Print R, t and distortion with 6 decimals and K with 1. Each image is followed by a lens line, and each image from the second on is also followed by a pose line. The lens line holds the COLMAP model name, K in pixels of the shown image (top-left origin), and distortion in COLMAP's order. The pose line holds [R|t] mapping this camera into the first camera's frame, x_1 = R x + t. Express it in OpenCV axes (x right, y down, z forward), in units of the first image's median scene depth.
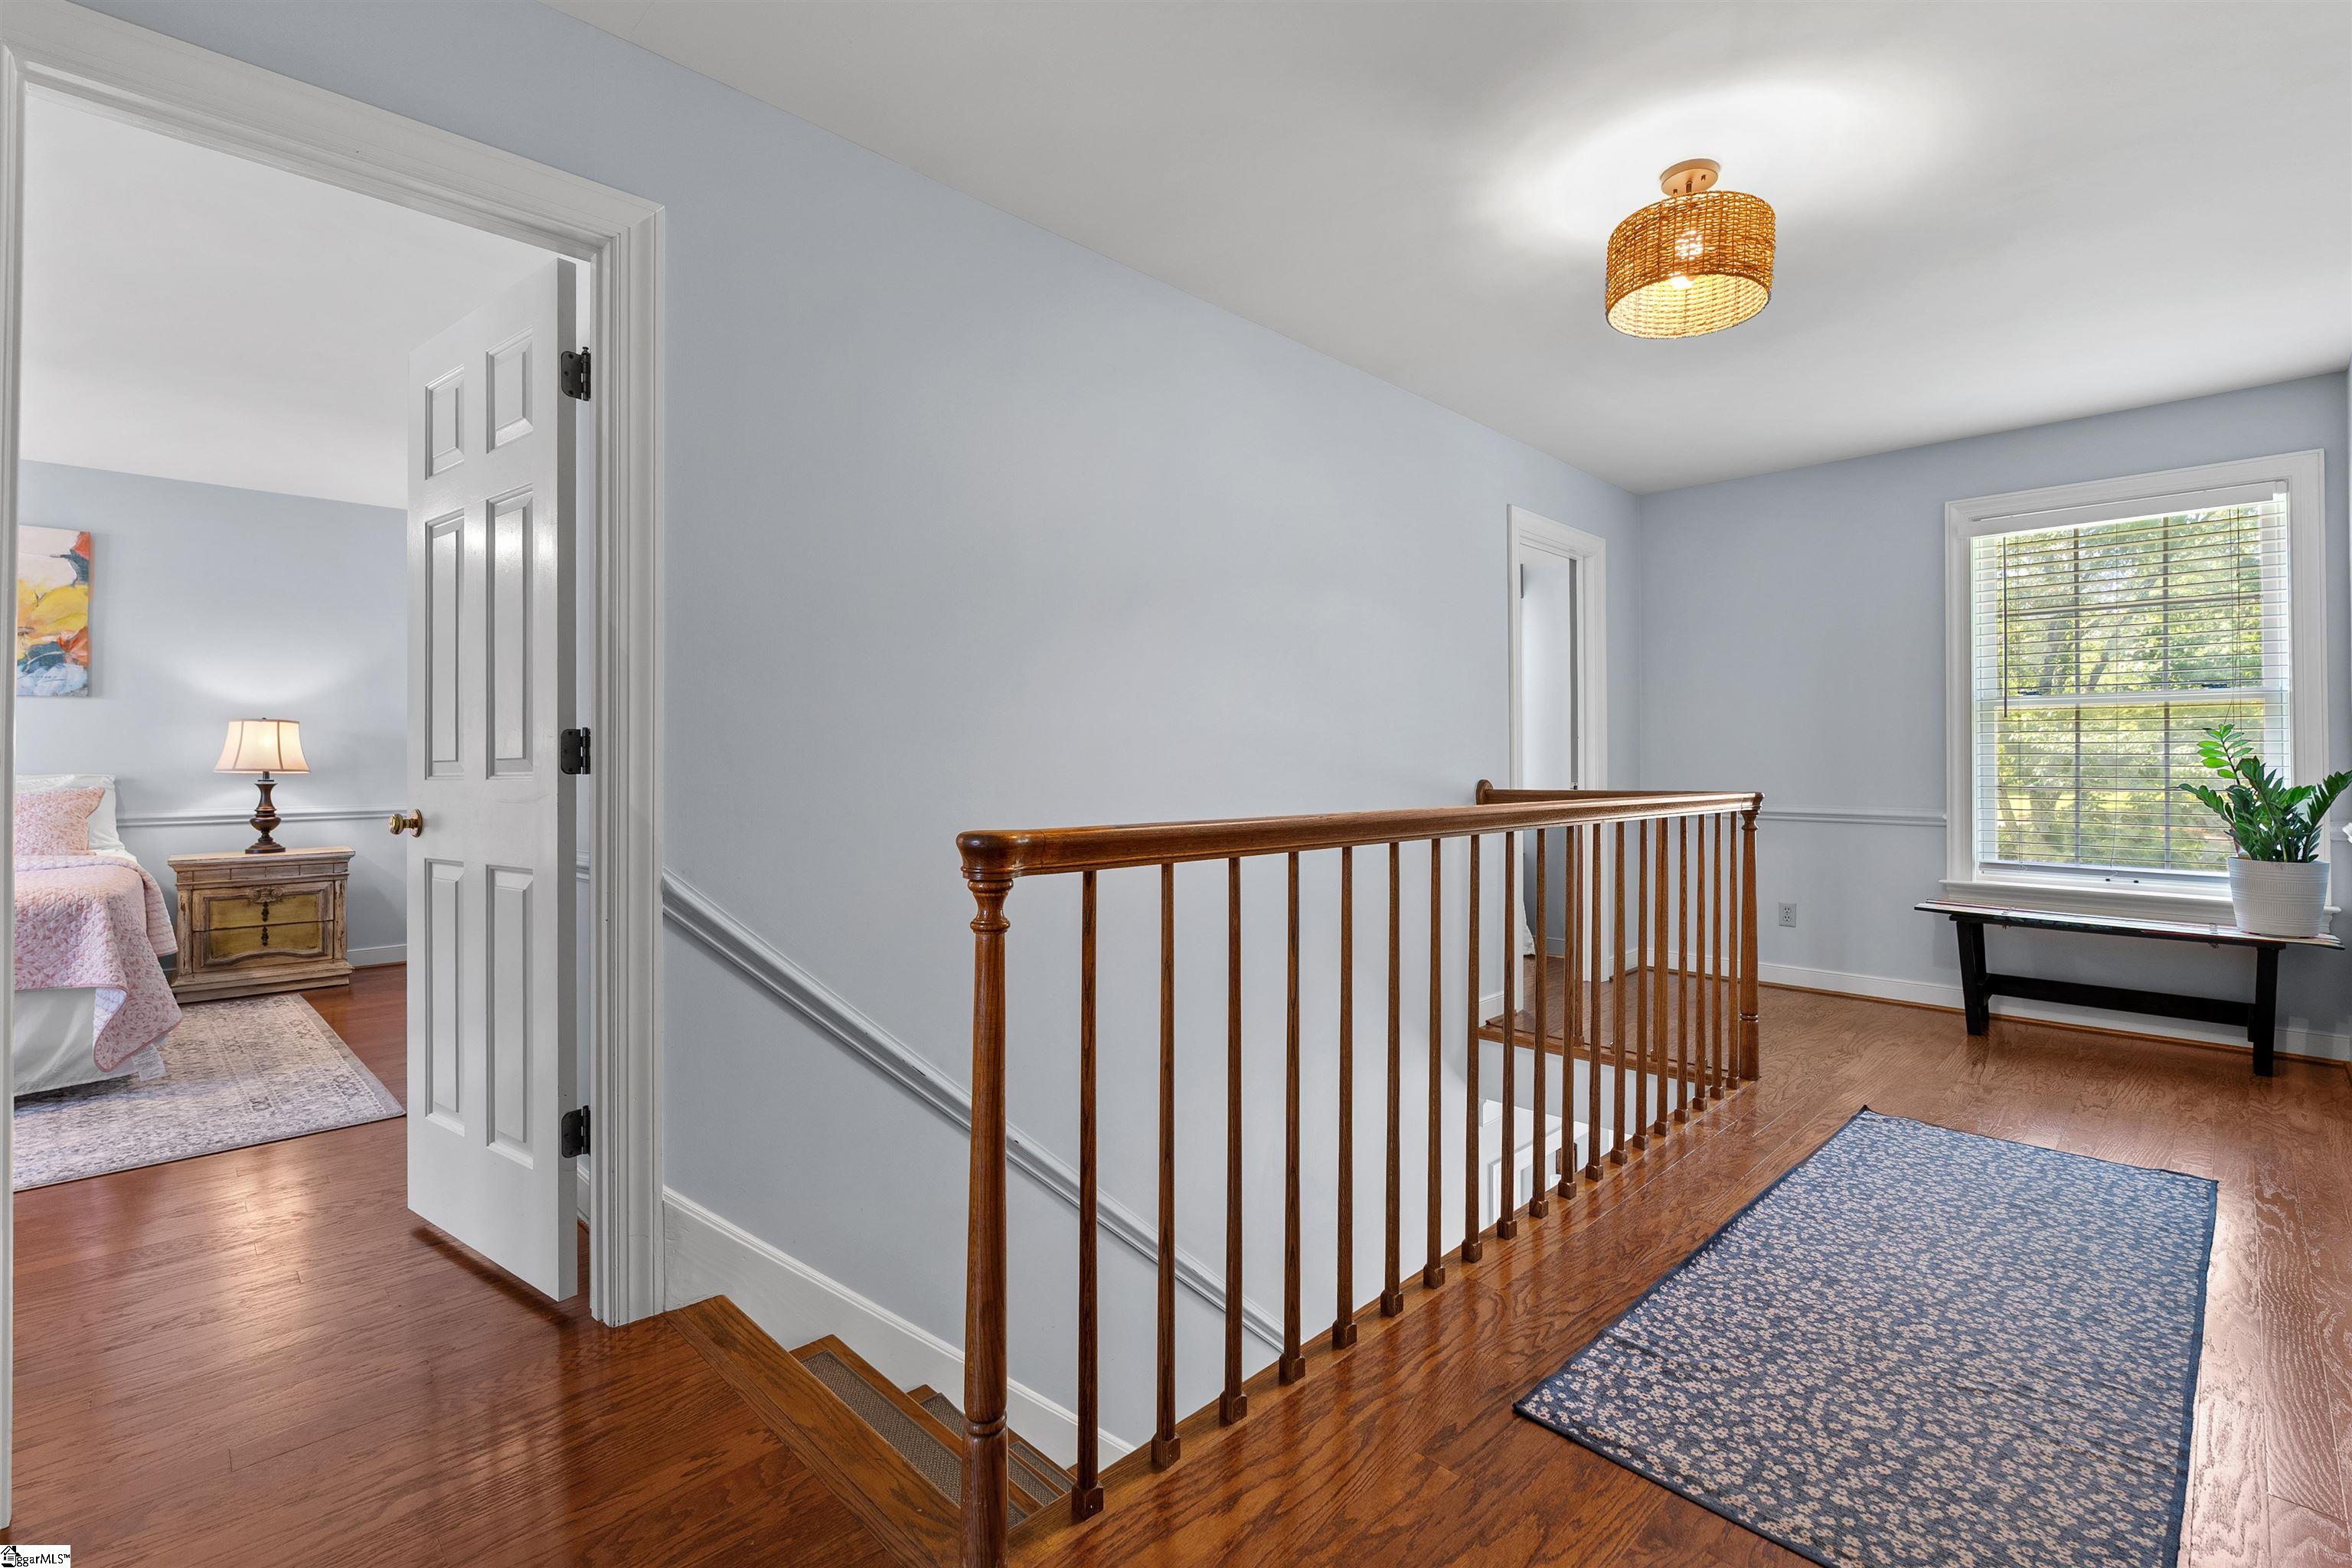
lens RADIAL K [[1040.6, 0, 1161.9], [0, 1040.6, 767.9], [0, 0, 1]] dist [-0.001651, -0.000236]
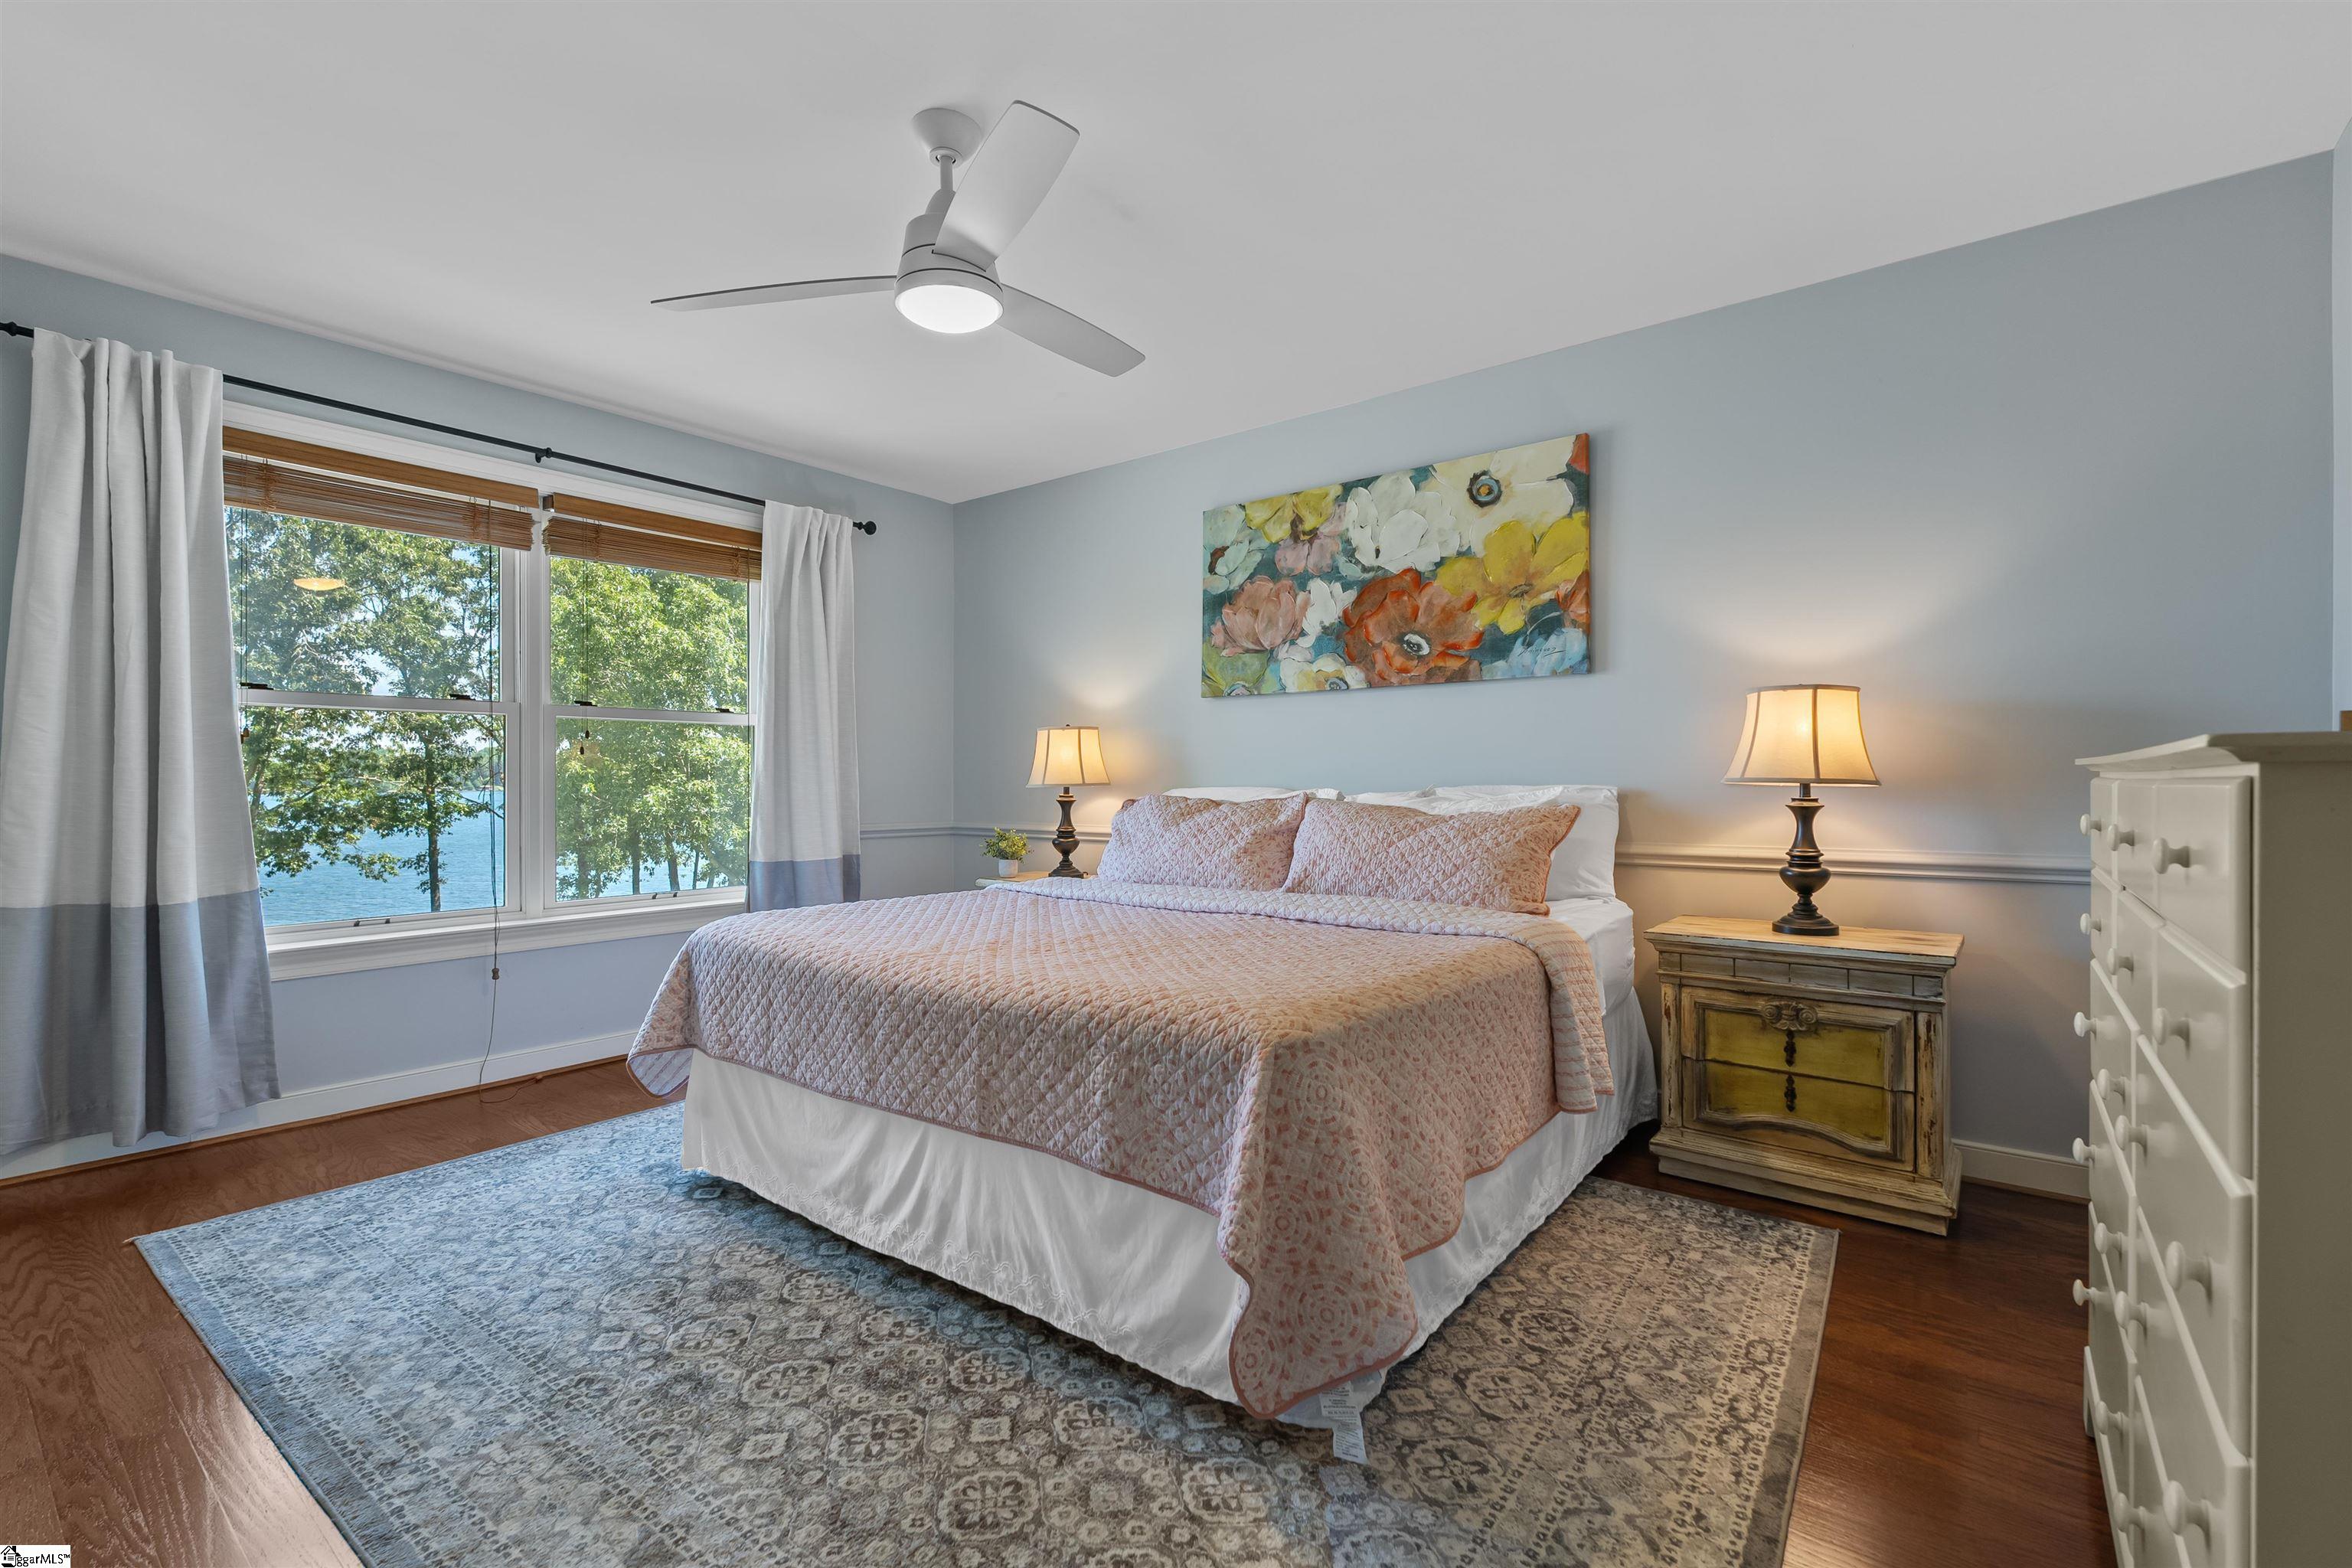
lens RADIAL K [[1040.6, 0, 1161.9], [0, 1040.6, 767.9], [0, 0, 1]] dist [-0.001651, -0.000236]
pose [[0.134329, -0.009544, -0.990891, -0.382552], [-0.002301, 0.999948, -0.009943, 0.001931], [0.990934, 0.003616, 0.134300, 0.616258]]
